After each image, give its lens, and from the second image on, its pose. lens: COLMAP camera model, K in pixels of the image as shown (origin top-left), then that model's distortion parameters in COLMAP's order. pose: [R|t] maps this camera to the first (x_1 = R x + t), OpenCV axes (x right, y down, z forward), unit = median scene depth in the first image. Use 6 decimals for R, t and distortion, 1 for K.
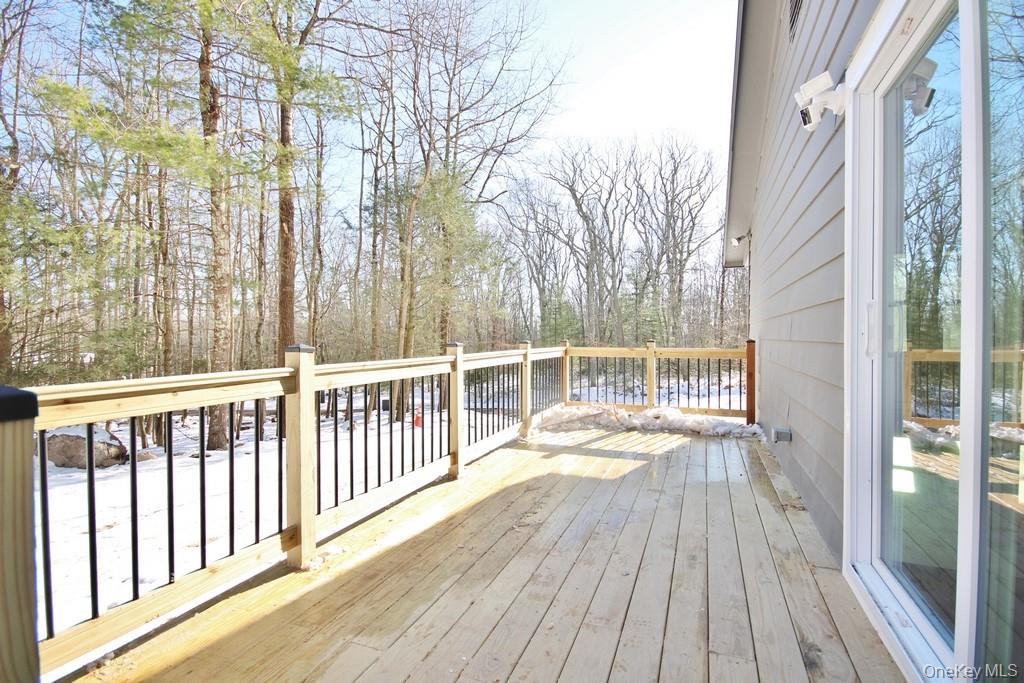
lens RADIAL K [[470.5, 0, 507.9], [0, 470.5, 339.9], [0, 0, 1]] dist [-0.000271, -0.002015]
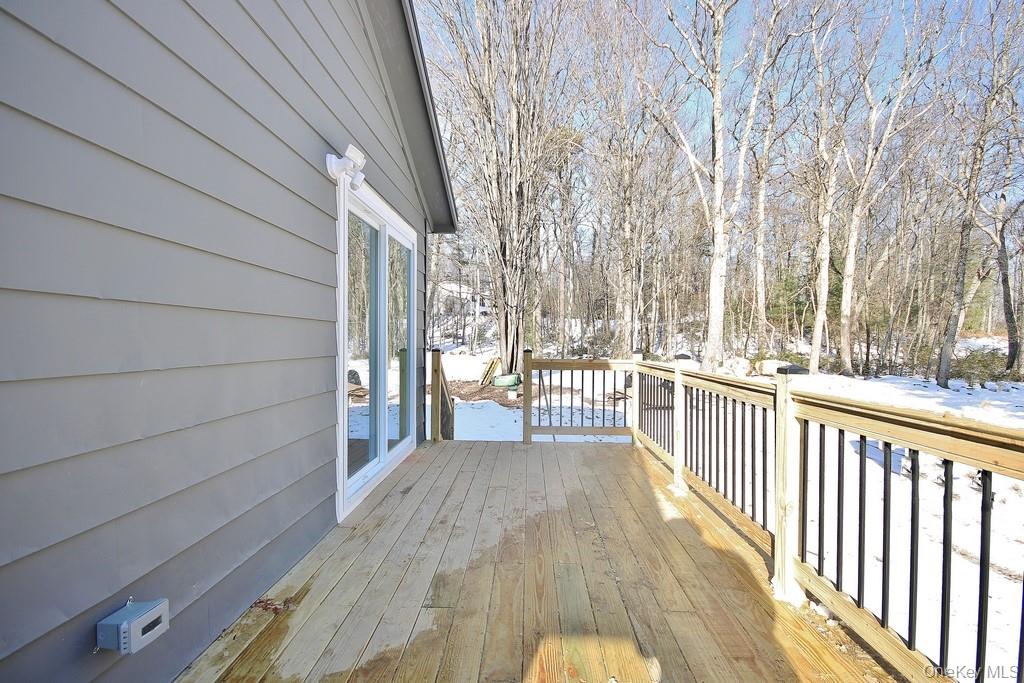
lens RADIAL K [[470.5, 0, 510.9], [0, 470.5, 342.8], [0, 0, 1]] dist [-0.000271, -0.002015]
pose [[-0.935710, -0.000615, -0.352770, 0.698137], [-0.005536, 0.999901, 0.012941, -0.046167], [0.352727, 0.014062, -0.935621, 2.347848]]
